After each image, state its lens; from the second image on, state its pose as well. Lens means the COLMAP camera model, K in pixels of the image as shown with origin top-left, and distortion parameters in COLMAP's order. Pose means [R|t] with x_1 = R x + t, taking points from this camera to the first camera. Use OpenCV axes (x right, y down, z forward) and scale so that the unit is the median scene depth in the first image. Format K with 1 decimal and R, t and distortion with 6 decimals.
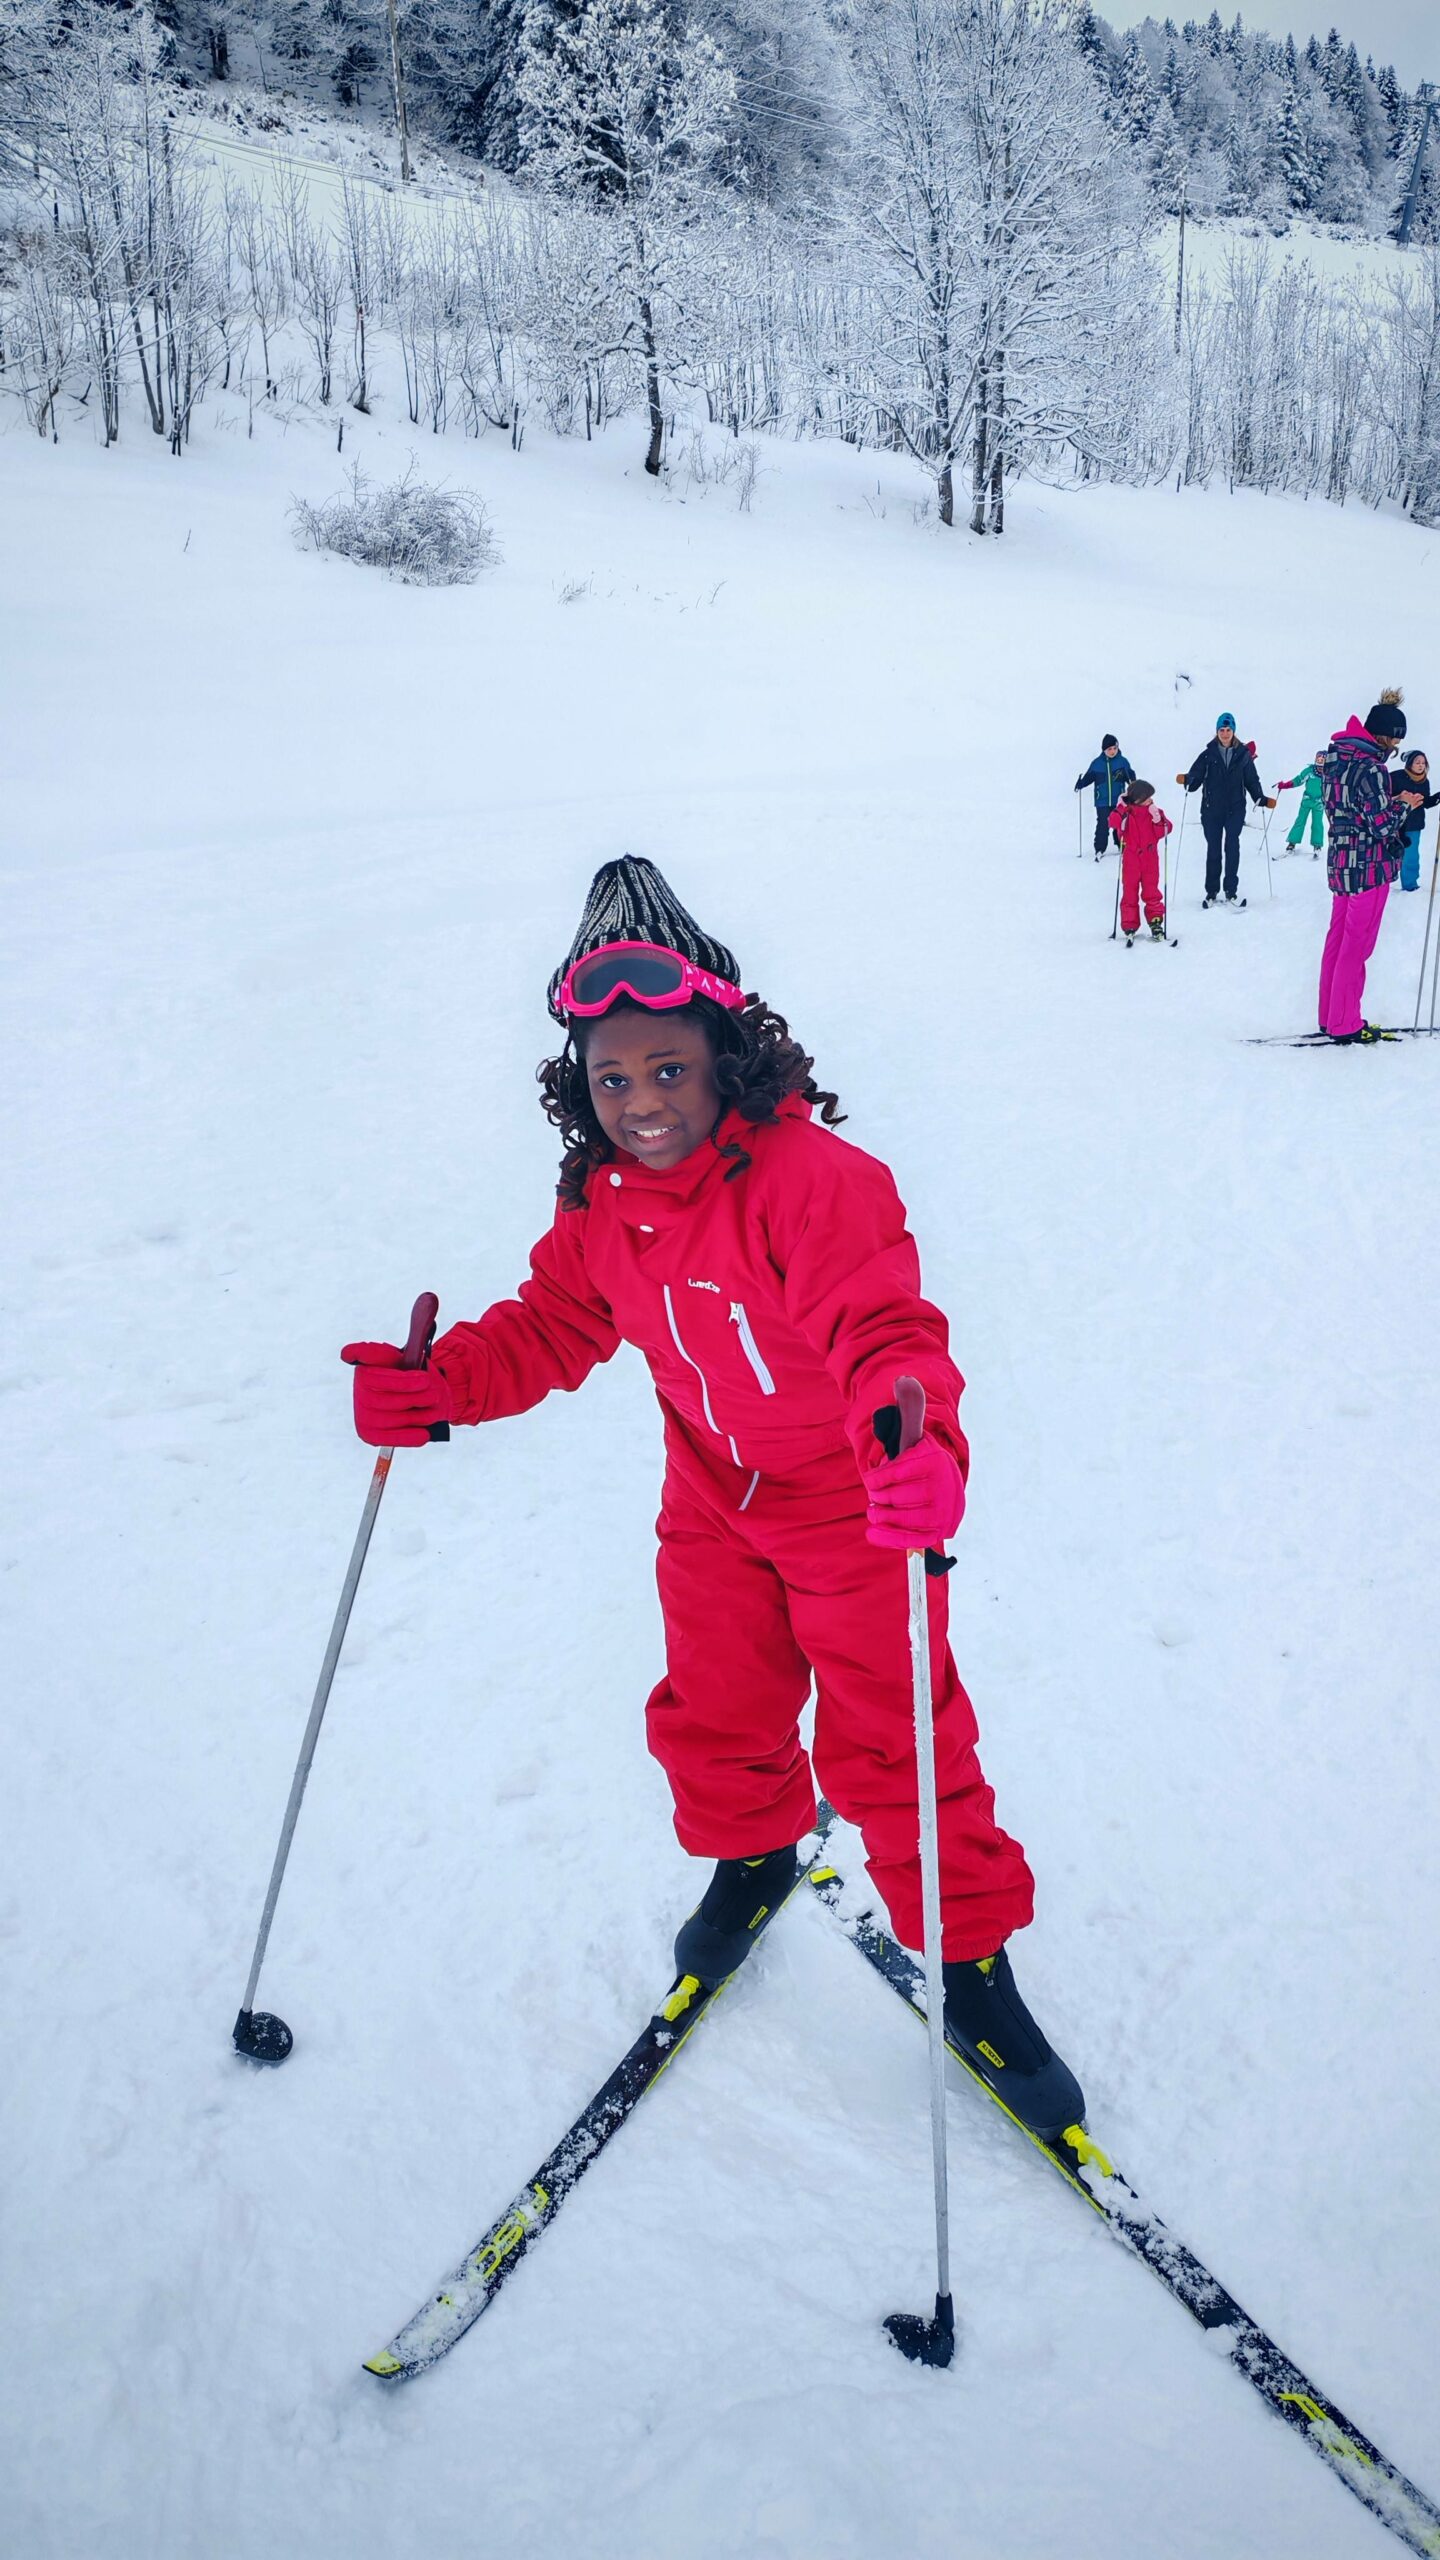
lens RADIAL K [[1958.7, 0, 720.0], [0, 1958.7, 1280.0], [0, 0, 1]] dist [0.008049, 0.004951]
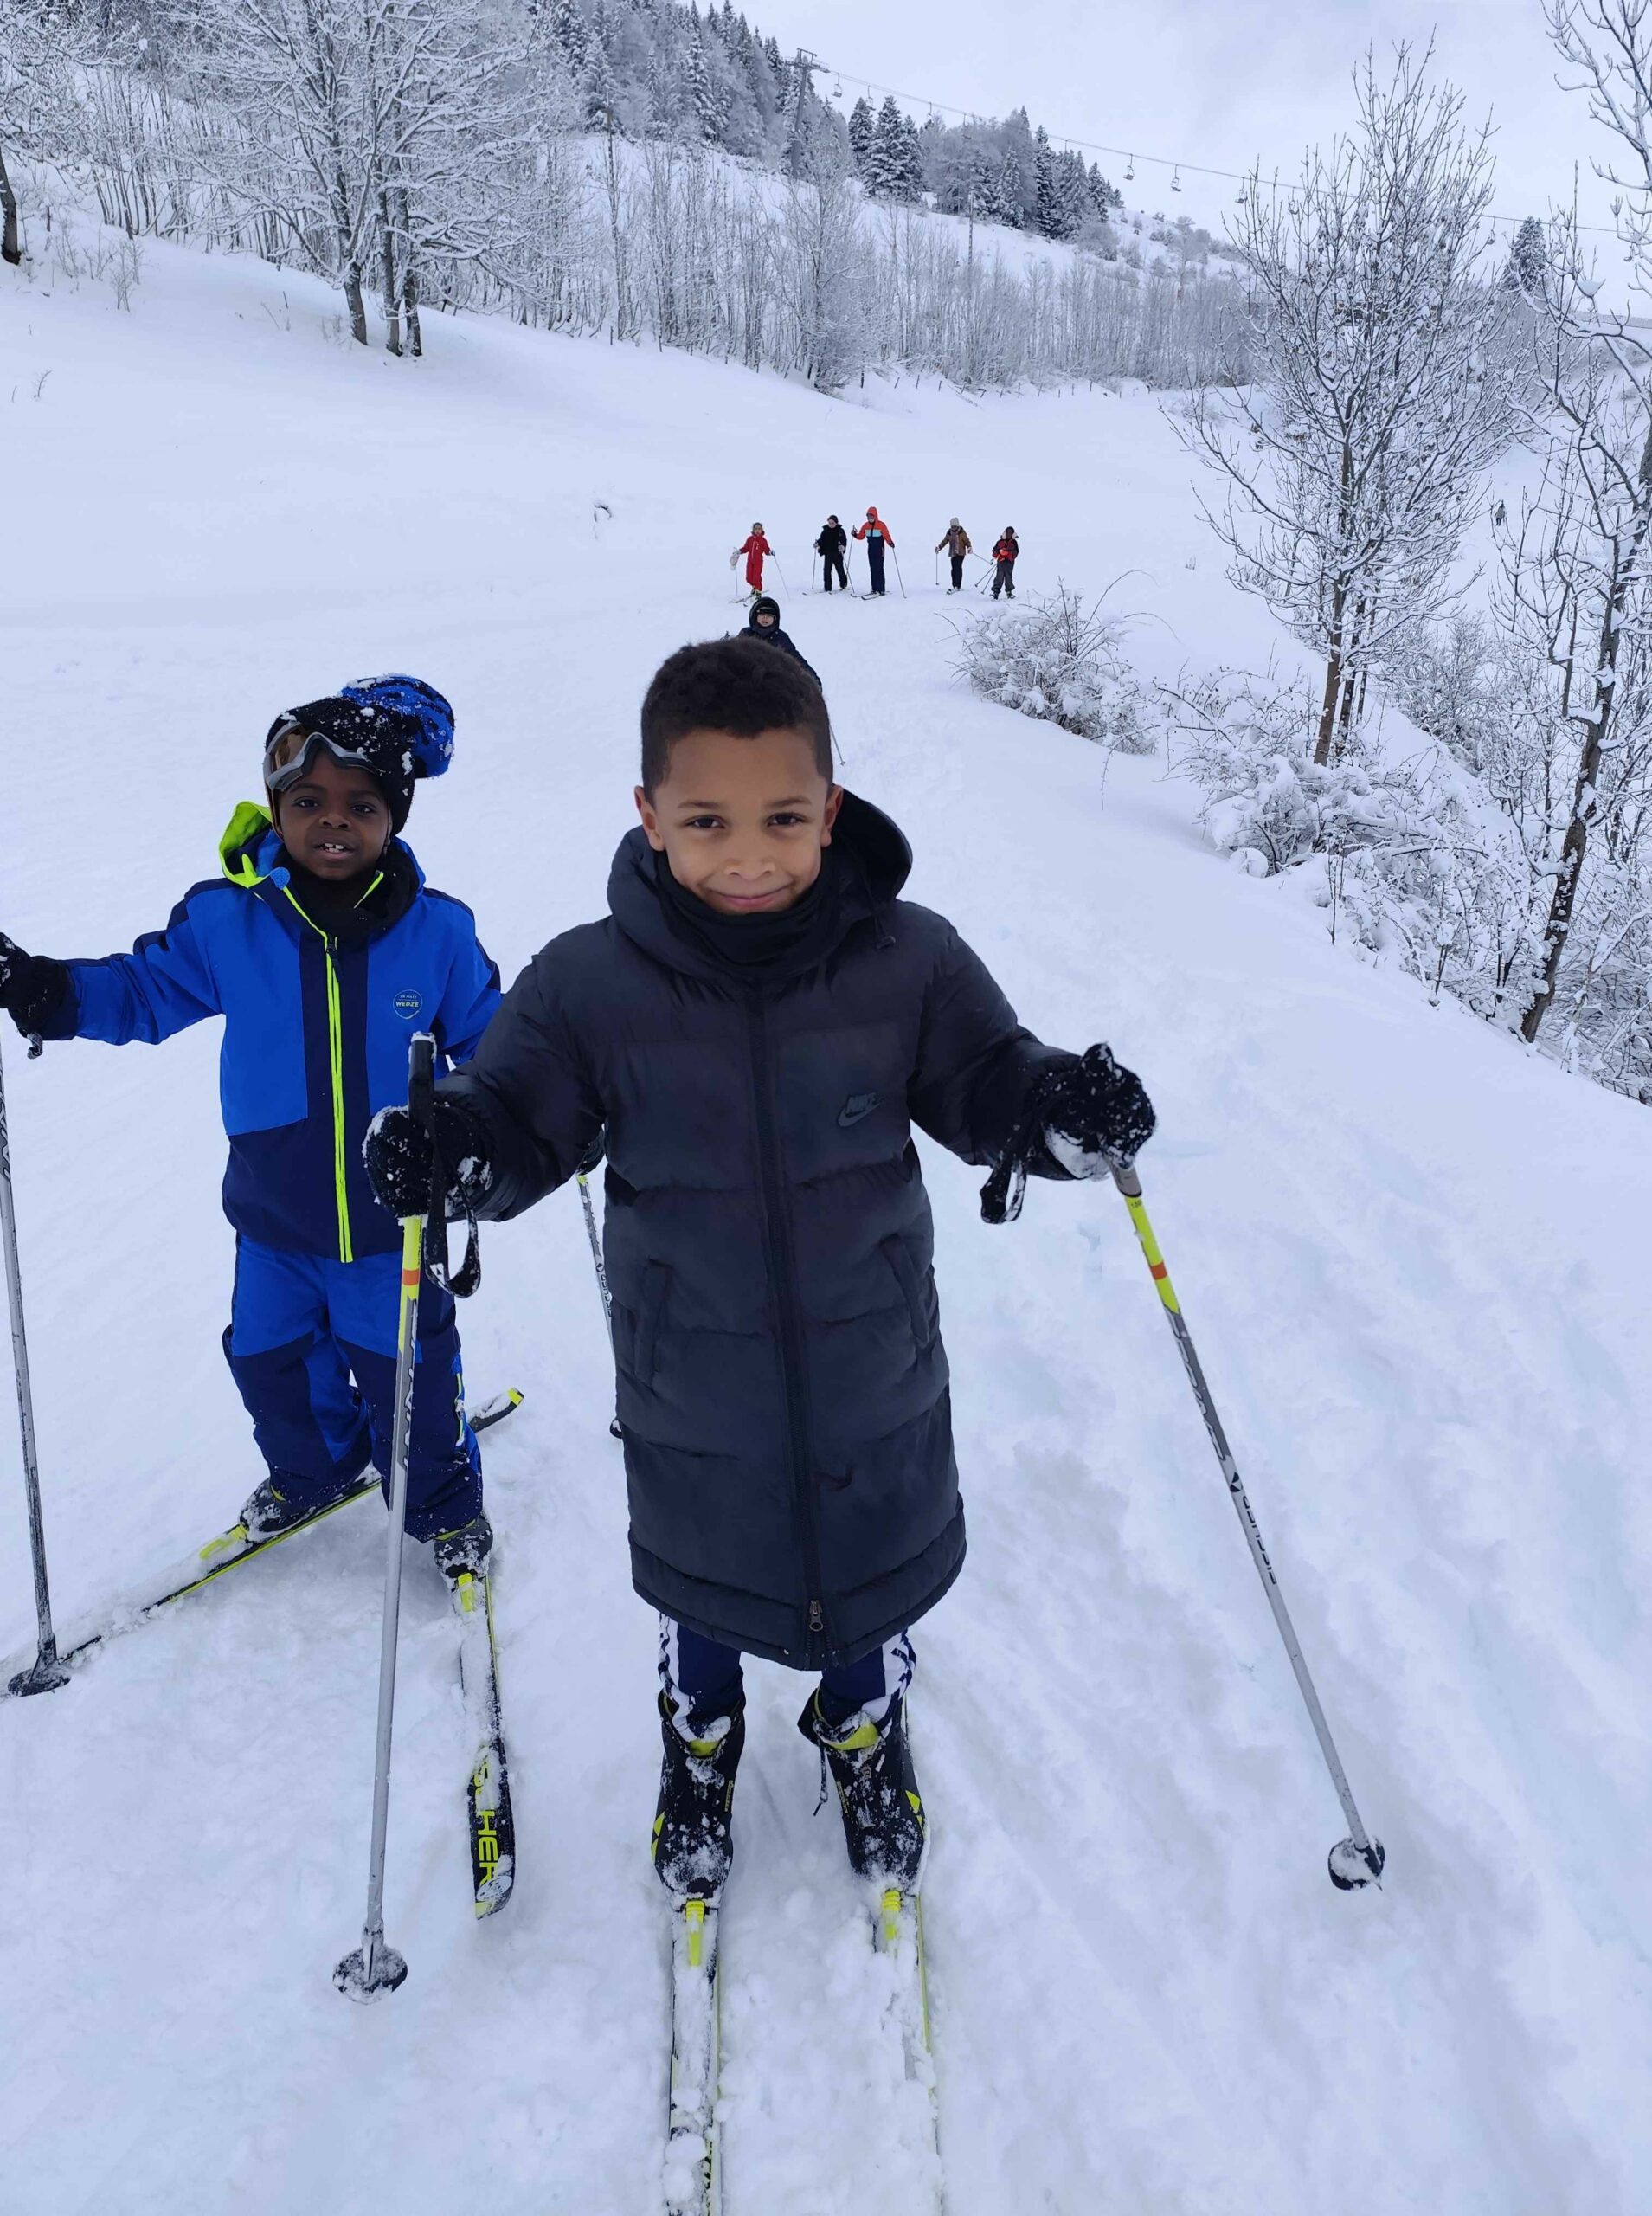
lens RADIAL K [[1491.3, 0, 847.5], [0, 1491.3, 1112.5], [0, 0, 1]] dist [0.004383, -0.021879]
pose [[0.942755, -0.094764, 0.319738, 0.066414], [0.070184, 0.993683, 0.087569, -0.050562], [-0.326017, -0.060116, 0.943451, 0.189538]]
